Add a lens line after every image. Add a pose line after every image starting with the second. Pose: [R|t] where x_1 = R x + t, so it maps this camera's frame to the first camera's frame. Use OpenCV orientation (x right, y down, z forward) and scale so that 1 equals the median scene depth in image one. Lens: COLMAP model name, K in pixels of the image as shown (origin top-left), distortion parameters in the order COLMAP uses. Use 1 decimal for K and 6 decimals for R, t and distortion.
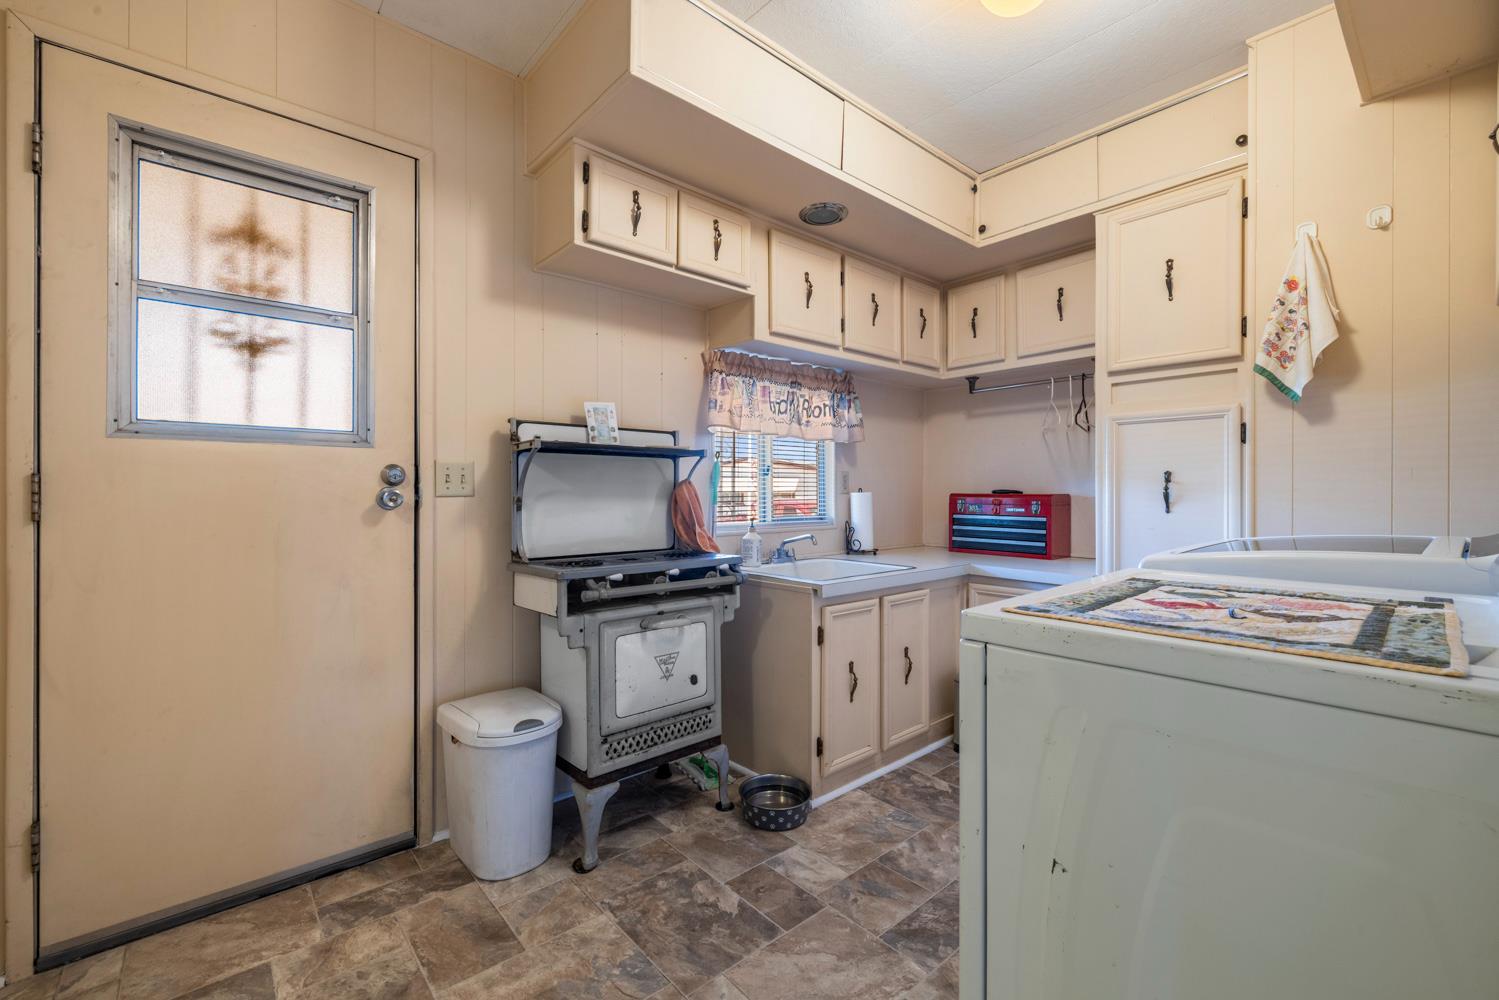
lens RADIAL K [[628.8, 0, 736.0], [0, 628.8, 491.2], [0, 0, 1]] dist [-0.001169, 0.000390]
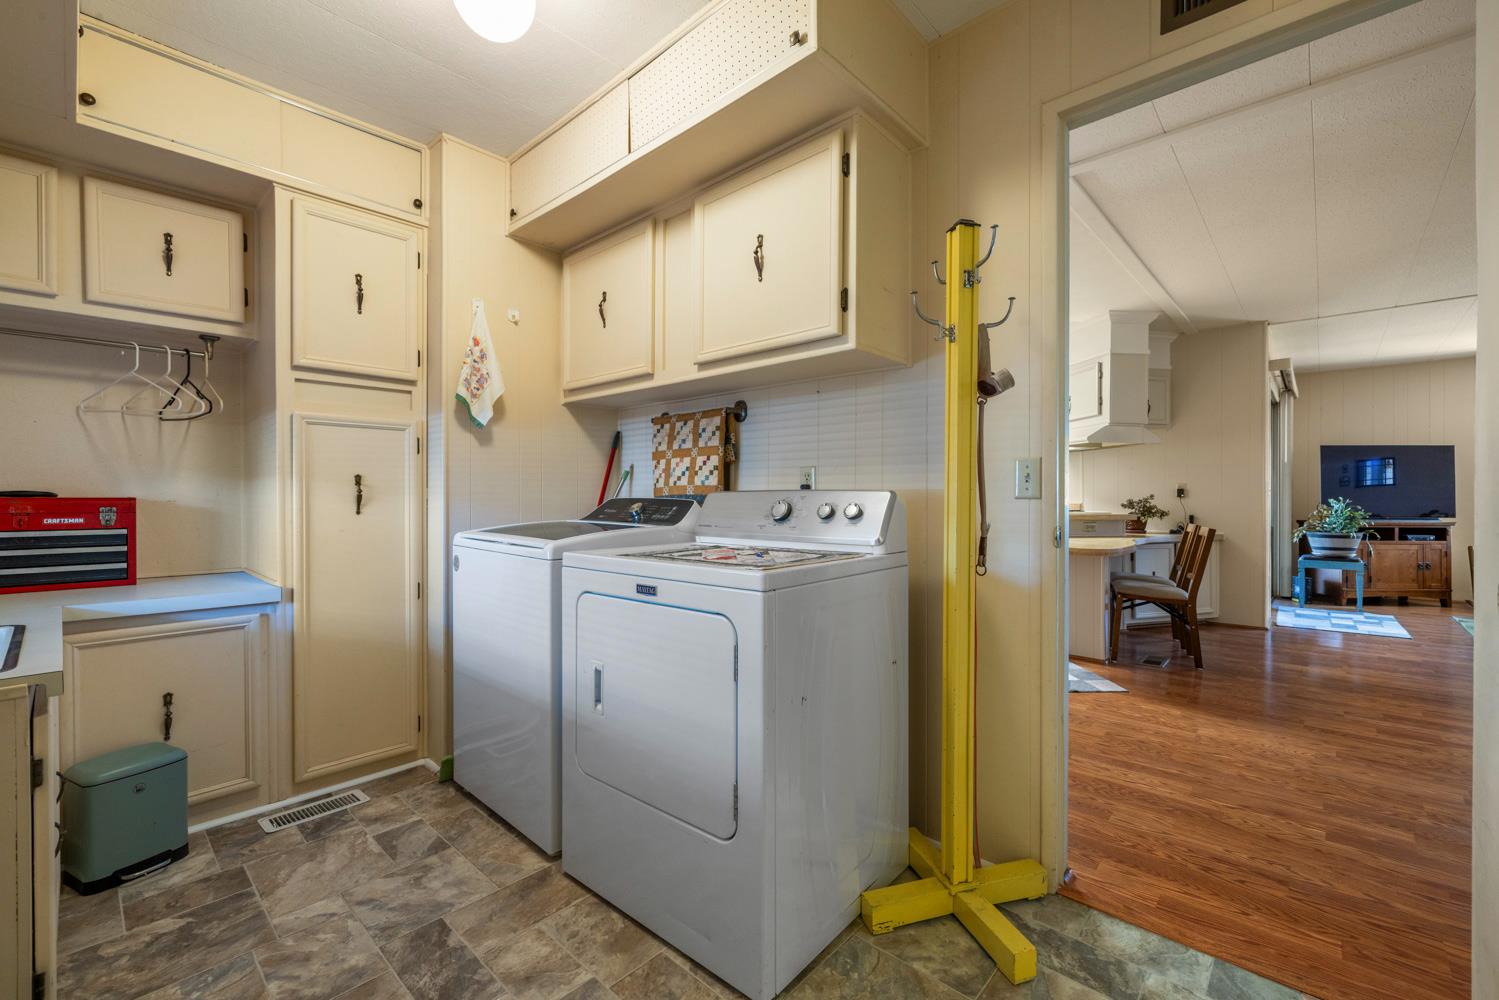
lens RADIAL K [[628.8, 0, 756.7], [0, 628.8, 494.6], [0, 0, 1]] dist [-0.001169, 0.000390]
pose [[-0.119839, 0.001734, 0.992792, -0.531990], [-0.001968, 0.999996, -0.001984, 0.002708], [-0.992791, -0.002191, -0.119836, 0.561088]]
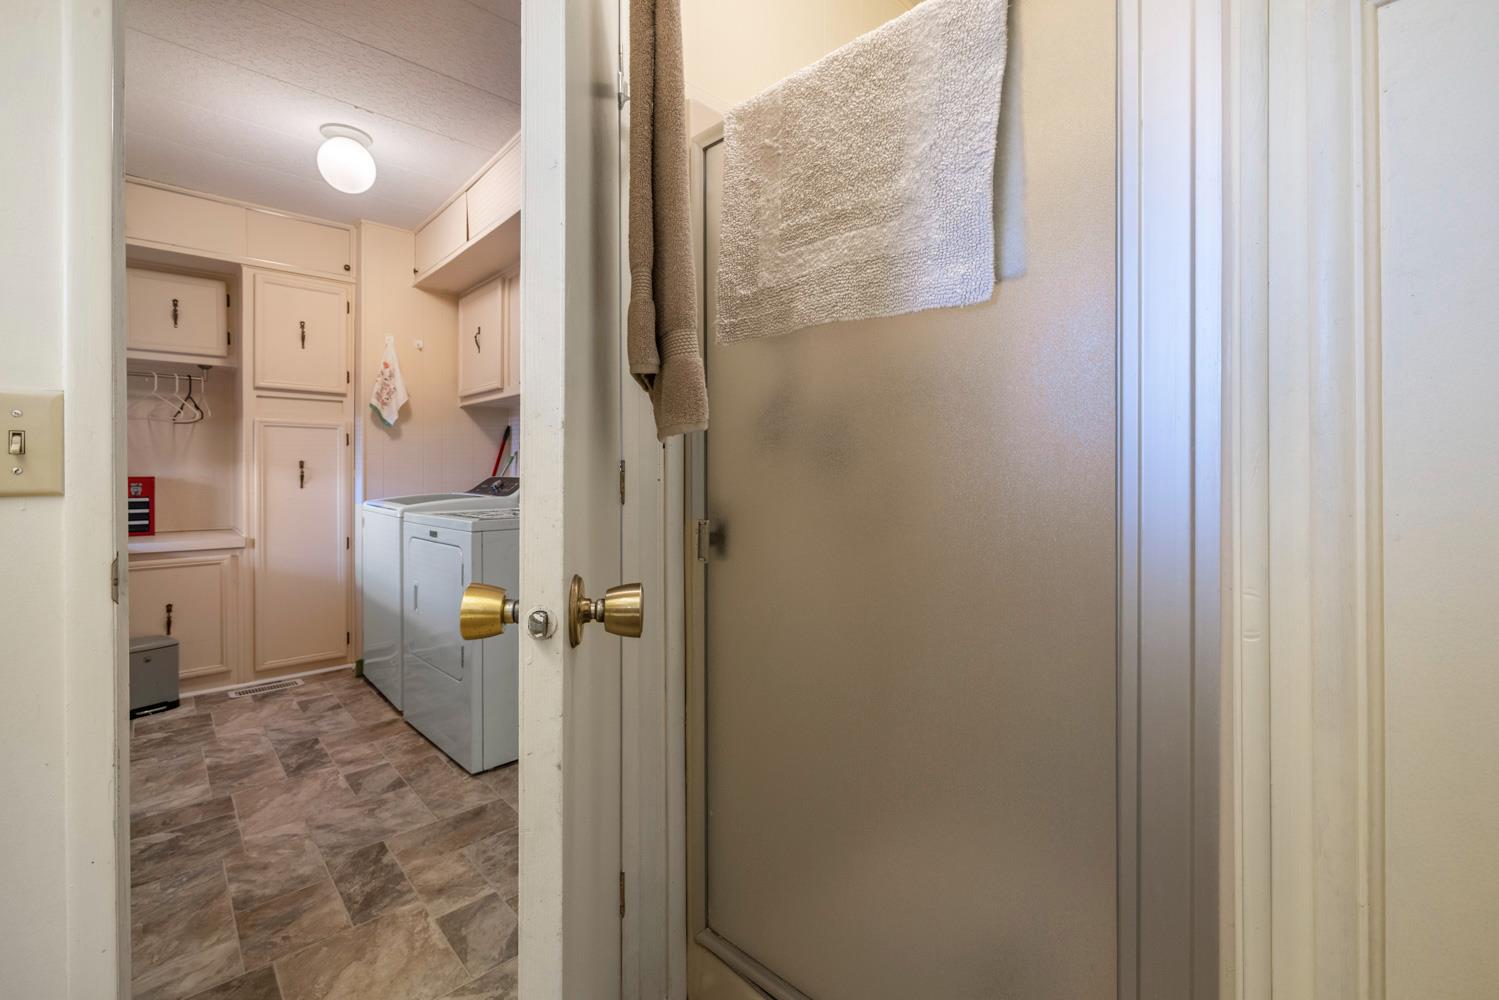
lens RADIAL K [[628.8, 0, 751.7], [0, 628.8, 470.3], [0, 0, 1]] dist [-0.001169, 0.000390]
pose [[-0.052686, 0.005264, 0.998597, -1.068963], [-0.000602, 0.999986, -0.005303, -0.002020], [-0.998611, -0.000880, -0.052682, -0.003592]]
